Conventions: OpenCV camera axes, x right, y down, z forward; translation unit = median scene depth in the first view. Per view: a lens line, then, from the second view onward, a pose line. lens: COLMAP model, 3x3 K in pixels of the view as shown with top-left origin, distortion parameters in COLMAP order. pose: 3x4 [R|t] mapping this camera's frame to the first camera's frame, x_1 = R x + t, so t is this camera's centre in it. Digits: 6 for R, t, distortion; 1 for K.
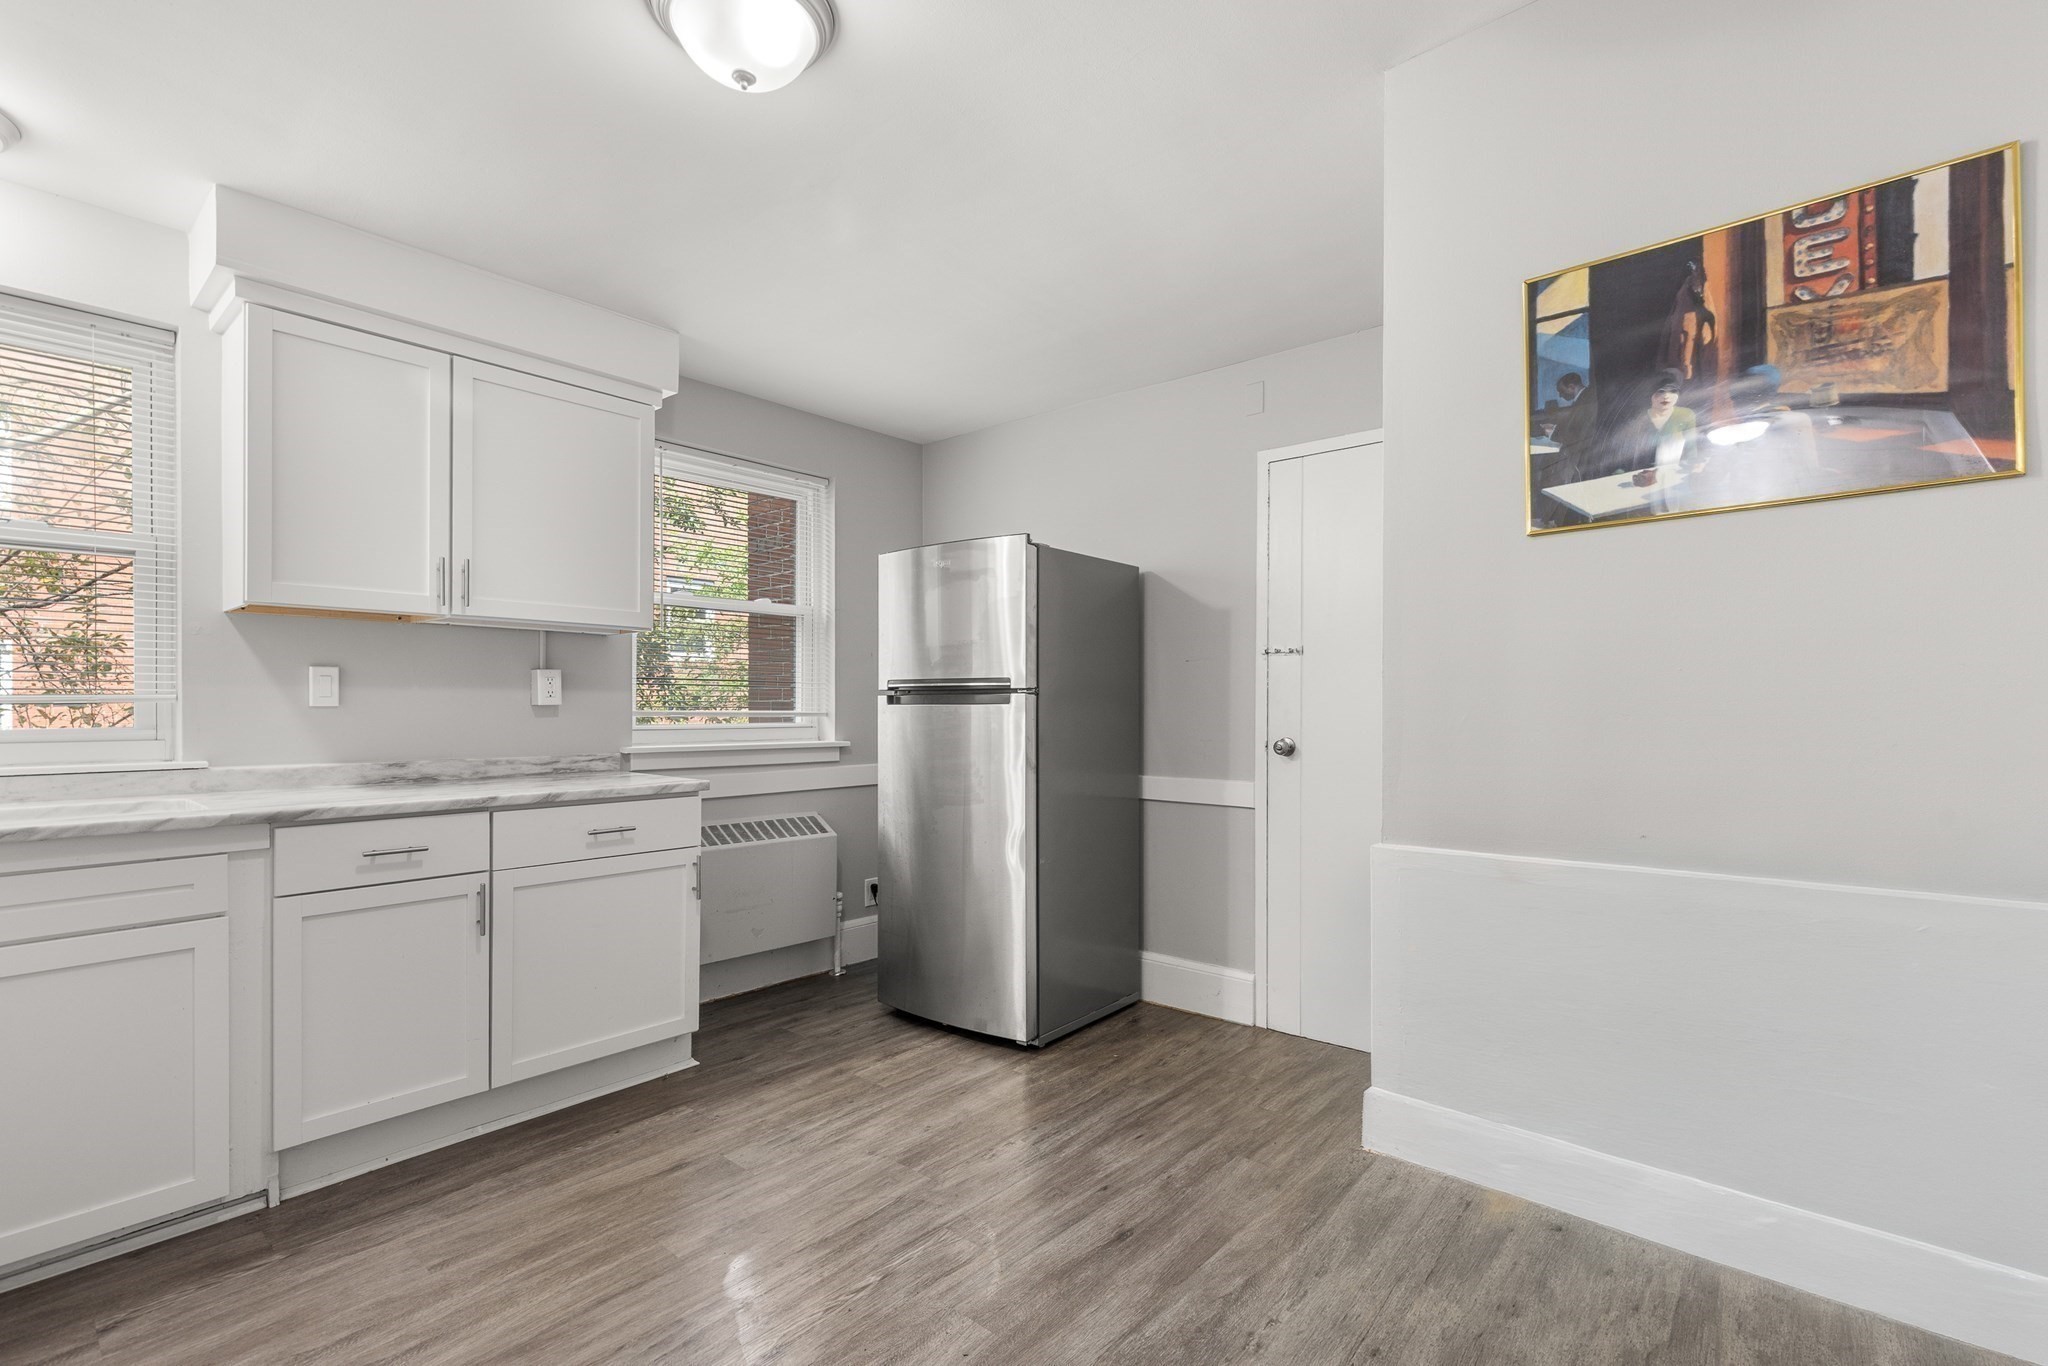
lens RADIAL K [[929.7, 0, 1030.4], [0, 929.7, 690.9], [0, 0, 1]] dist [-0.000483, 0.001311]
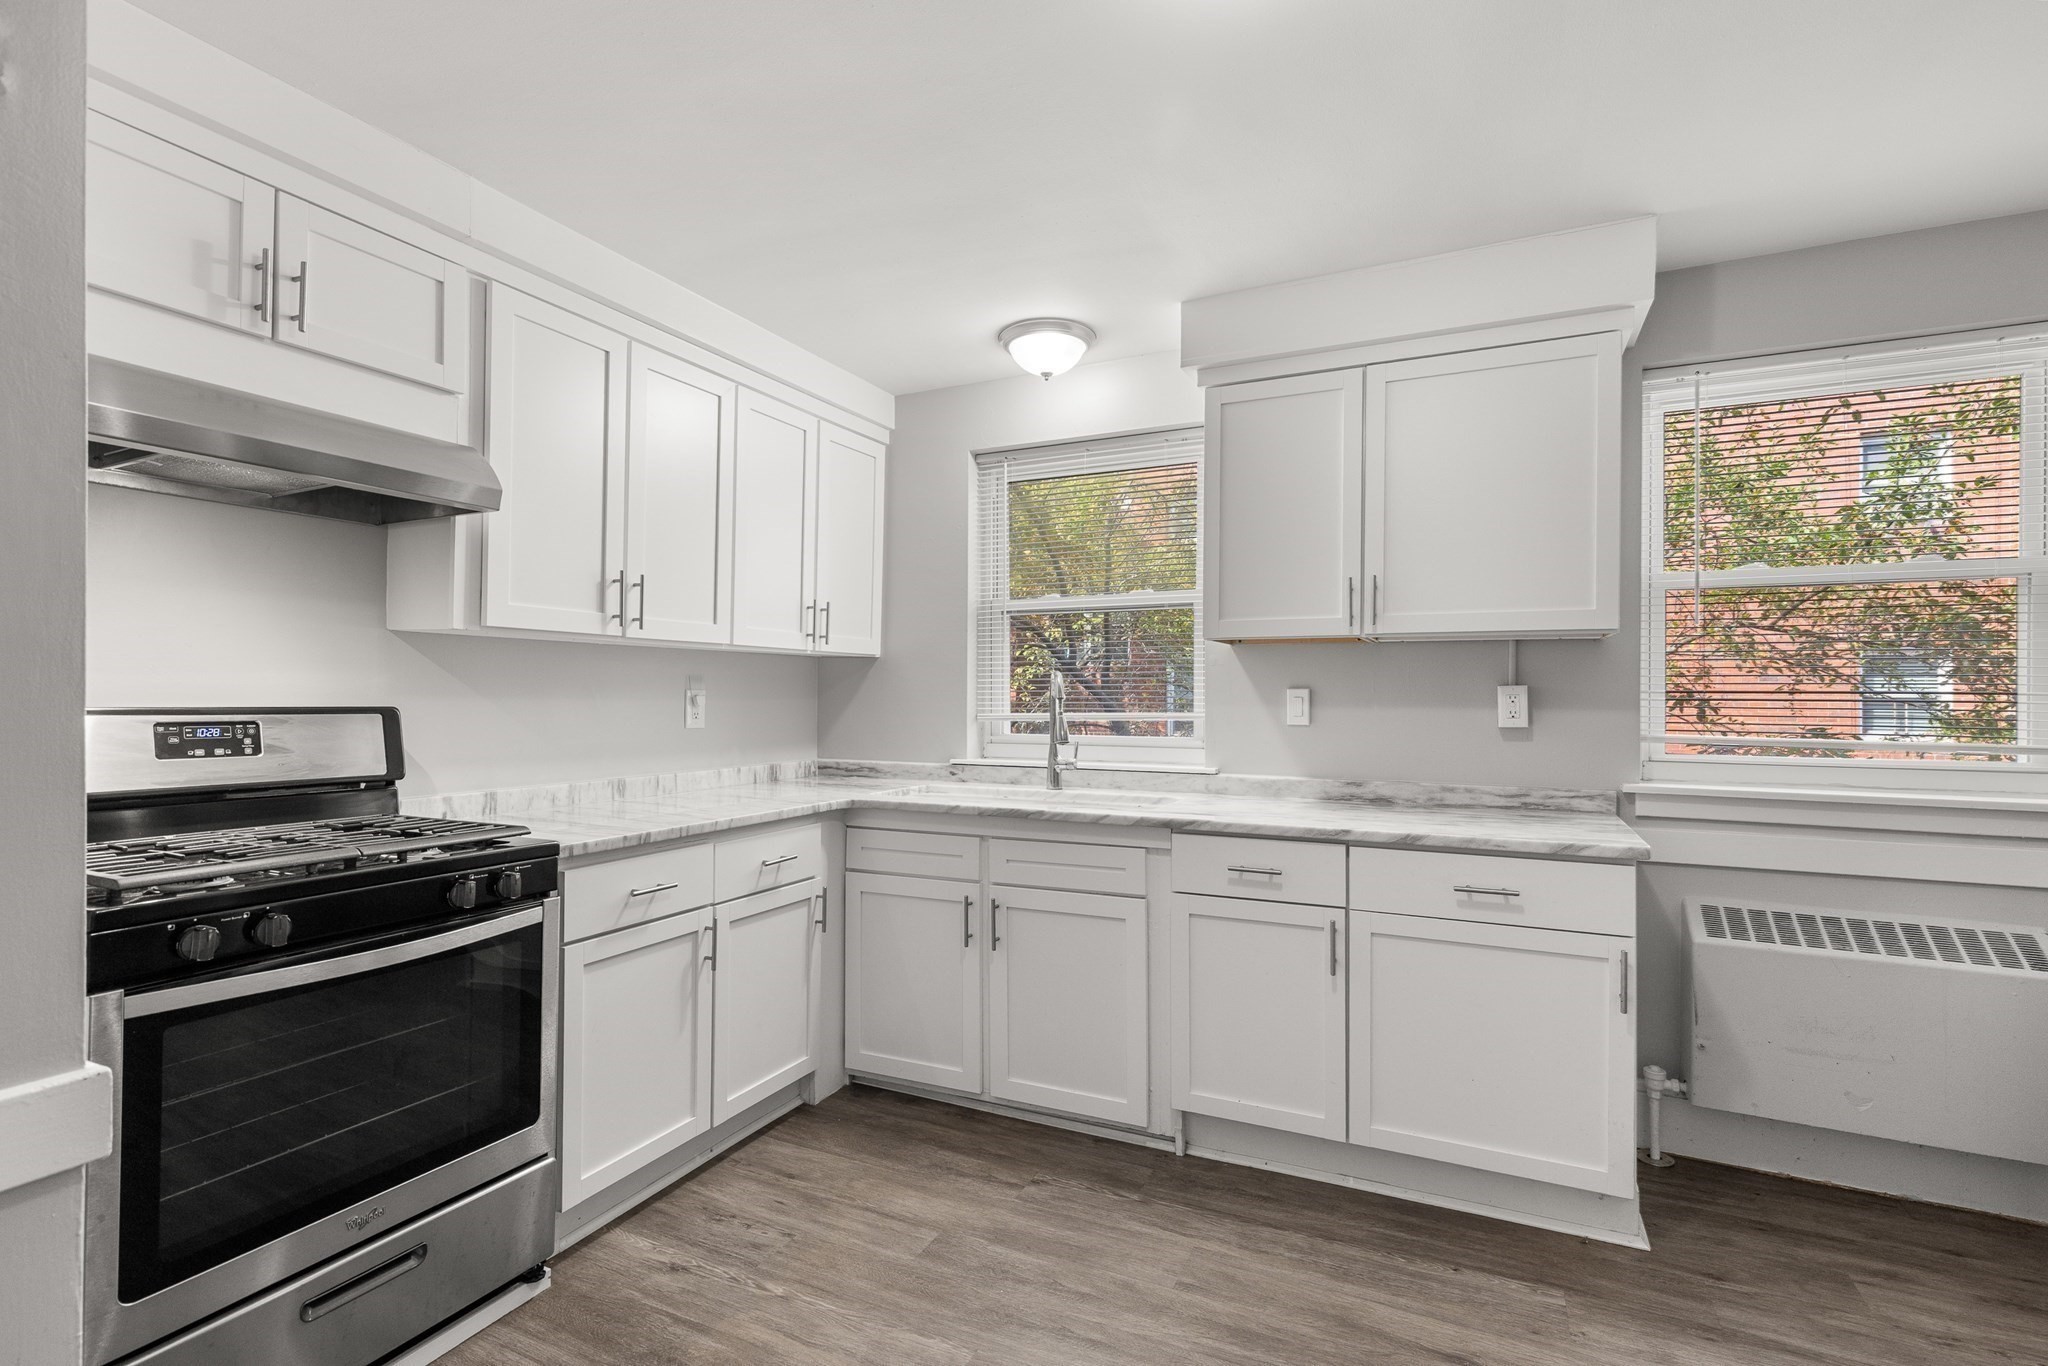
lens RADIAL K [[946.8, 0, 1024.0], [0, 946.8, 683.0], [0, 0, 1]] dist [0.009121, -0.000882]
pose [[0.264256, -0.011570, -0.964383, 0.262435], [0.012012, 0.999890, -0.008704, -0.030233], [0.964378, -0.009284, 0.264366, 0.439572]]
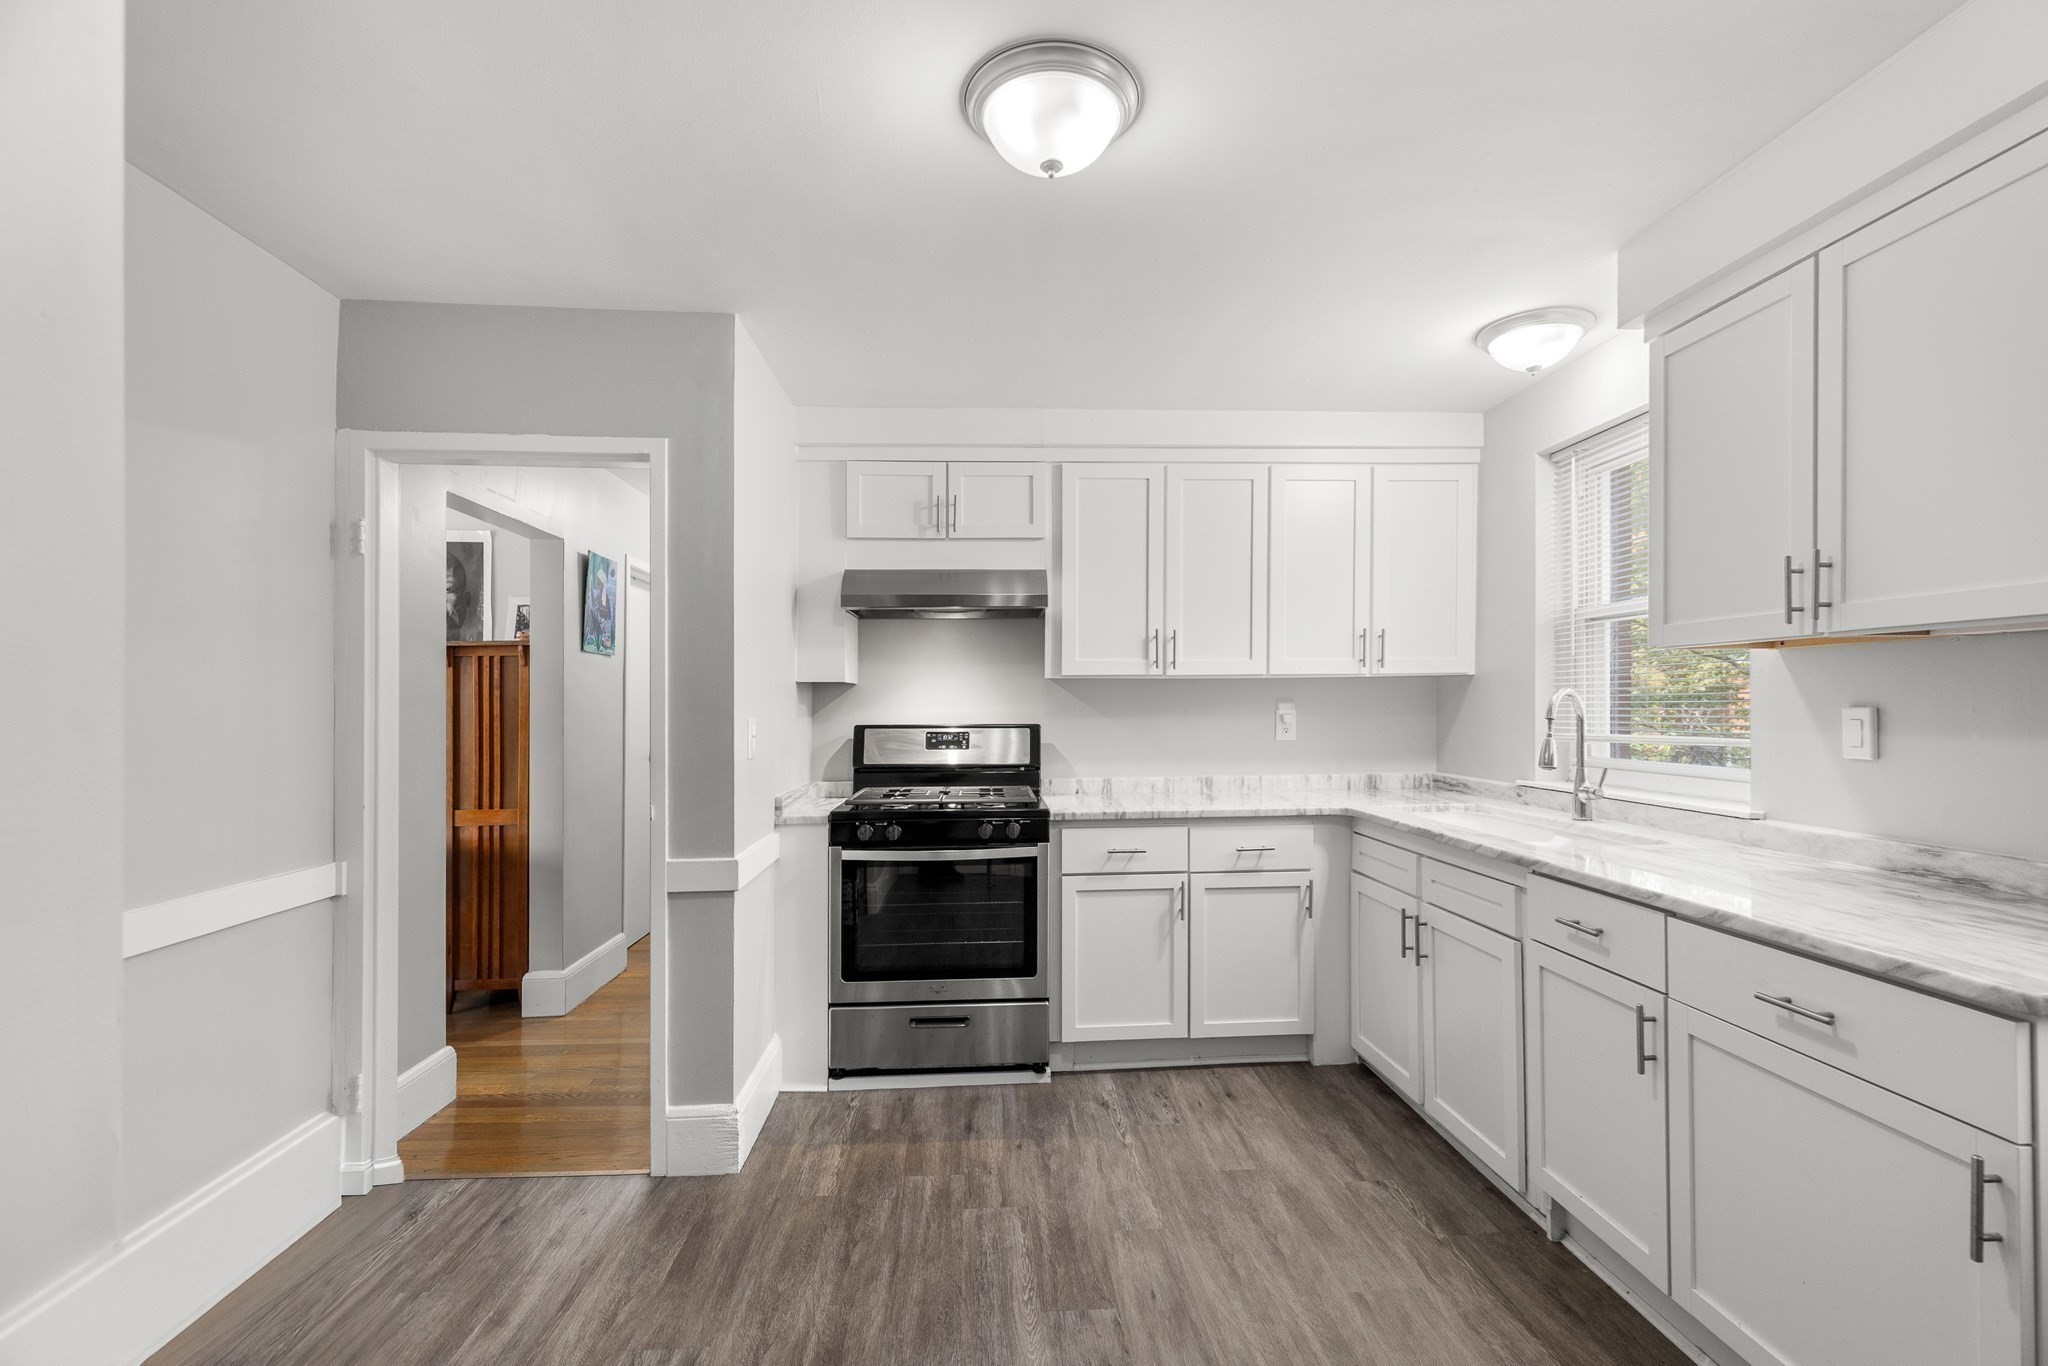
lens RADIAL K [[921.5, 0, 1037.2], [0, 921.5, 672.4], [0, 0, 1]] dist [0.001916, -0.000246]
pose [[-0.709881, -0.015996, -0.704140, 0.291436], [0.021959, 0.998753, -0.044828, -0.039902], [0.703980, -0.047285, -0.708644, 1.193506]]
